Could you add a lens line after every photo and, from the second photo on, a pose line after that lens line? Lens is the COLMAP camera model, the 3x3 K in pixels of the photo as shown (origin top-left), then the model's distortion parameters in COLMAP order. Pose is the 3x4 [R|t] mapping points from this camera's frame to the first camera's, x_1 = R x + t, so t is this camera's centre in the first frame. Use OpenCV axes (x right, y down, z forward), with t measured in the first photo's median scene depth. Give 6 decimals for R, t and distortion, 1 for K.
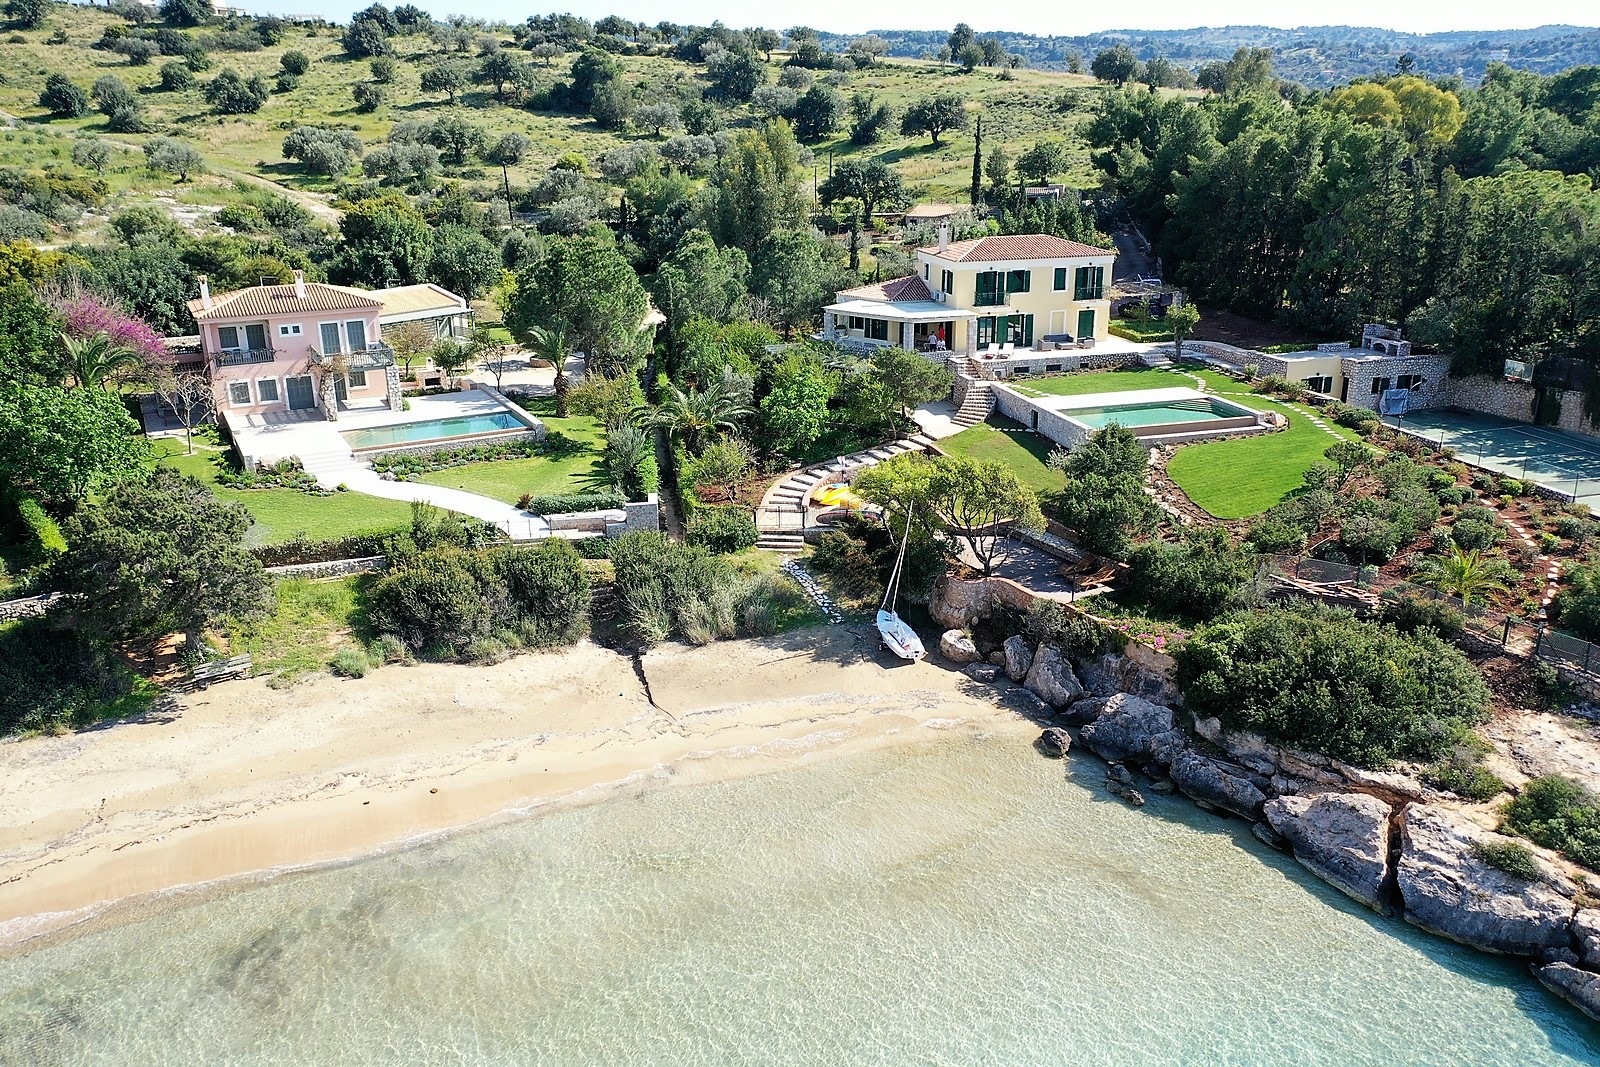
lens RADIAL K [[1268.6, 0, 808.3], [0, 1268.6, 535.3], [0, 0, 1]] dist [0.004009, 0.001889]
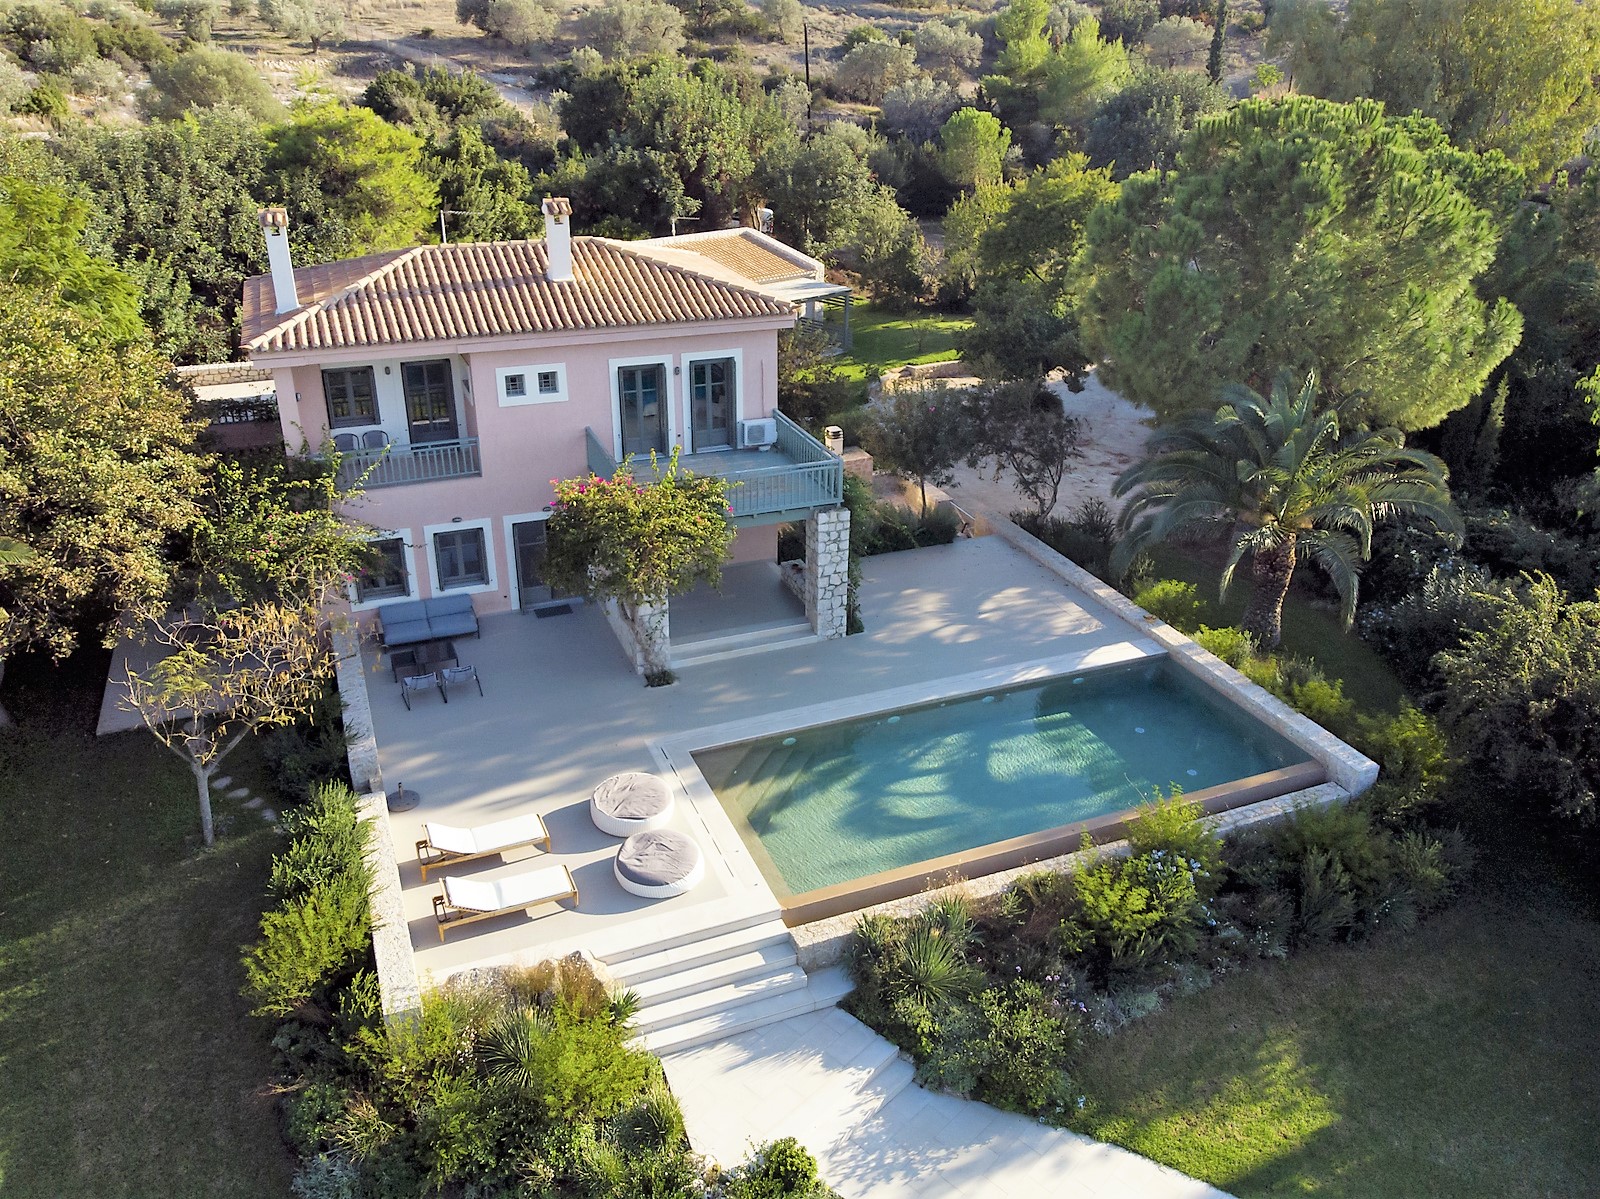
lens RADIAL K [[1227.3, 0, 800.0], [0, 1227.3, 599.5], [0, 0, 1]] dist [-0.006677, -0.002755]
pose [[0.993281, 0.065608, -0.095330, -0.295611], [-0.055065, 0.992482, 0.109303, -0.140198], [0.101784, -0.103319, 0.989427, 0.666867]]
